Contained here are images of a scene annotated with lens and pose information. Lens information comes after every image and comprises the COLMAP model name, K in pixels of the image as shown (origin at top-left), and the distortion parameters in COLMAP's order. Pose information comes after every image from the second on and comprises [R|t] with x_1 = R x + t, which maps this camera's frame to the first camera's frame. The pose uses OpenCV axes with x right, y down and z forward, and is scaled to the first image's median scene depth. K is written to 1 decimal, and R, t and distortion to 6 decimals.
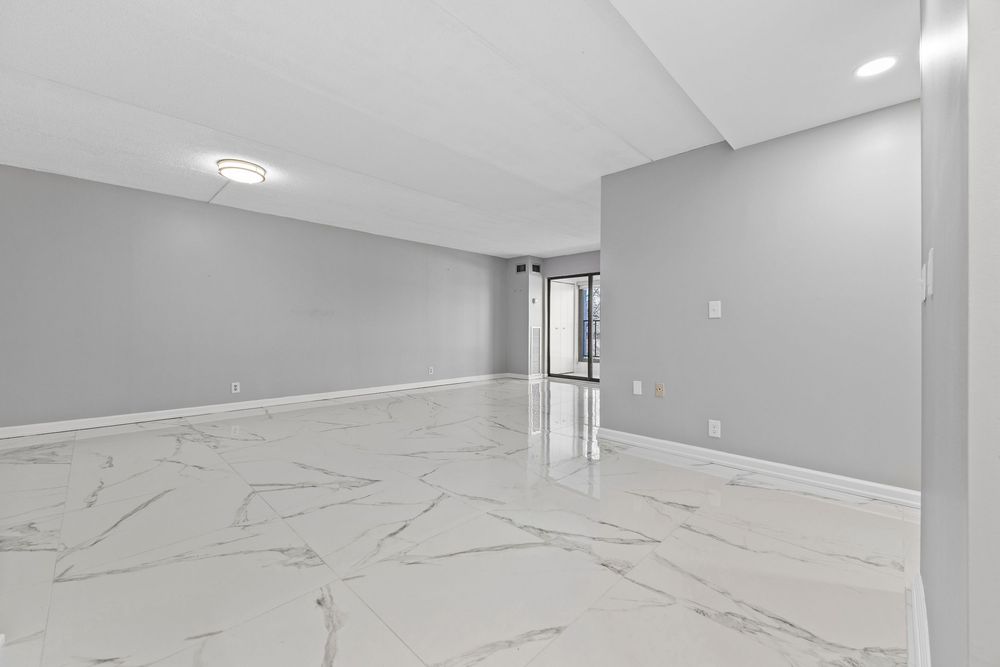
lens RADIAL K [[395.3, 0, 501.8], [0, 395.3, 329.1], [0, 0, 1]] dist [0.004968, -0.000689]
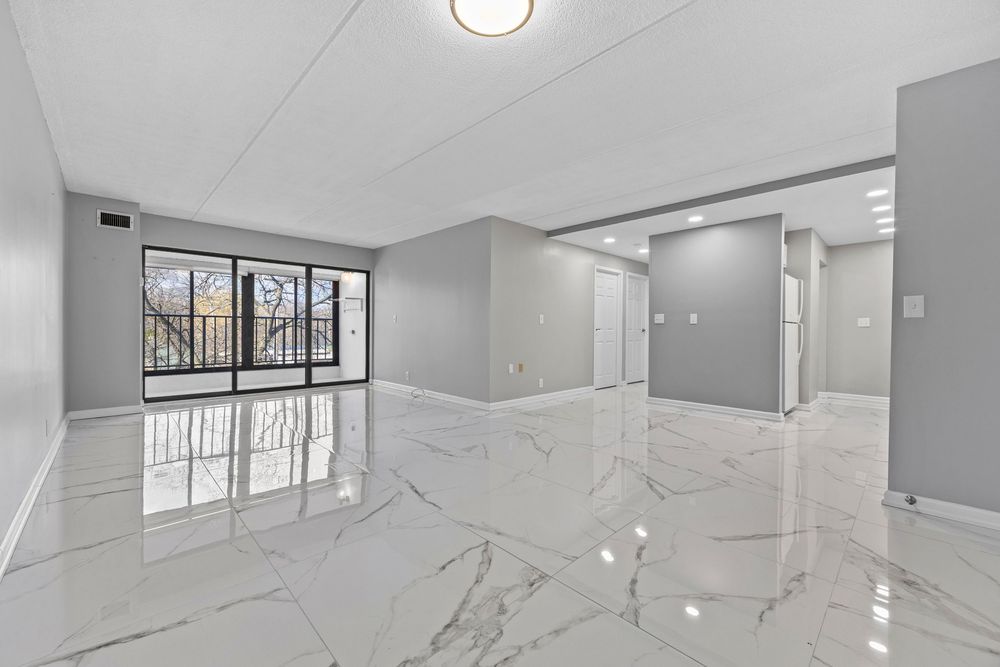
lens RADIAL K [[395.3, 0, 497.1], [0, 395.3, 328.7], [0, 0, 1]] dist [0.004968, -0.000689]
pose [[0.033959, -0.000643, 0.999423, -2.009858], [-0.005559, 0.999984, 0.000832, -0.007938], [-0.999408, -0.005584, 0.033955, 1.734098]]
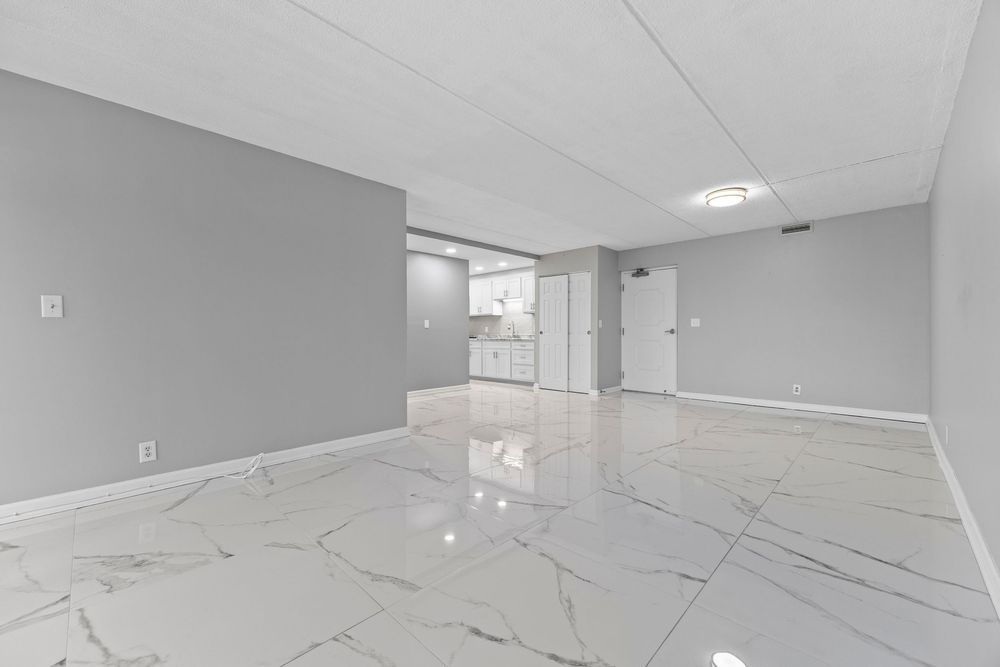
lens RADIAL K [[395.3, 0, 495.6], [0, 395.3, 335.5], [0, 0, 1]] dist [0.004968, -0.000689]
pose [[-0.999978, -0.001765, 0.006381, 0.001235], [-0.001697, 0.999943, 0.010553, -0.017136], [-0.006399, 0.010542, -0.999924, 3.830143]]
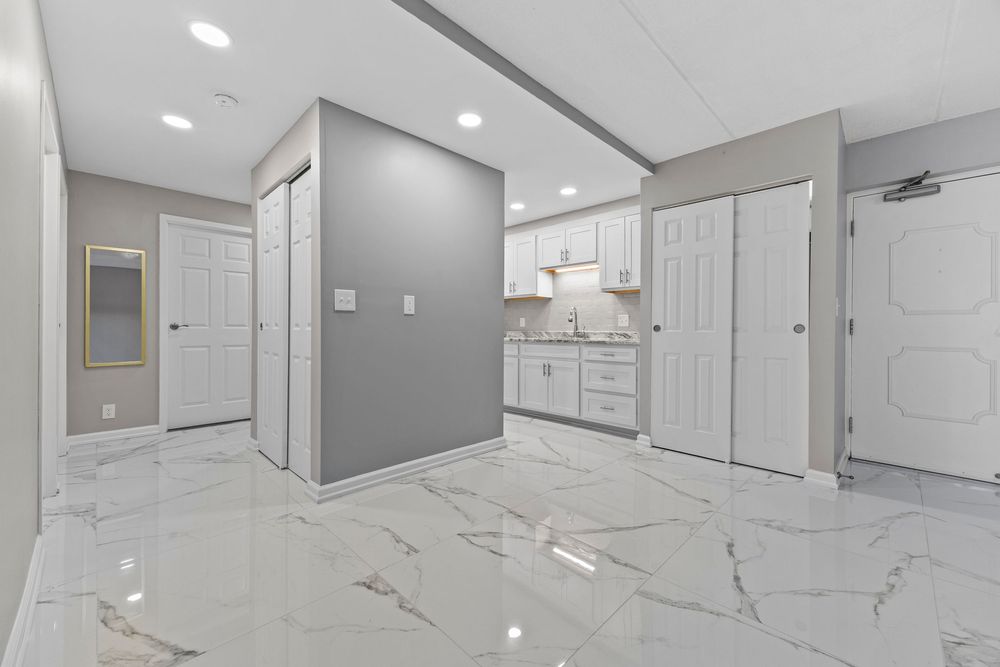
lens RADIAL K [[395.3, 0, 499.9], [0, 395.3, 330.7], [0, 0, 1]] dist [0.004968, -0.000689]
pose [[-0.999931, -0.009034, 0.007458, 0.271482], [-0.008976, 0.999930, 0.007735, -0.002559], [-0.007528, 0.007668, -0.999942, 1.908722]]
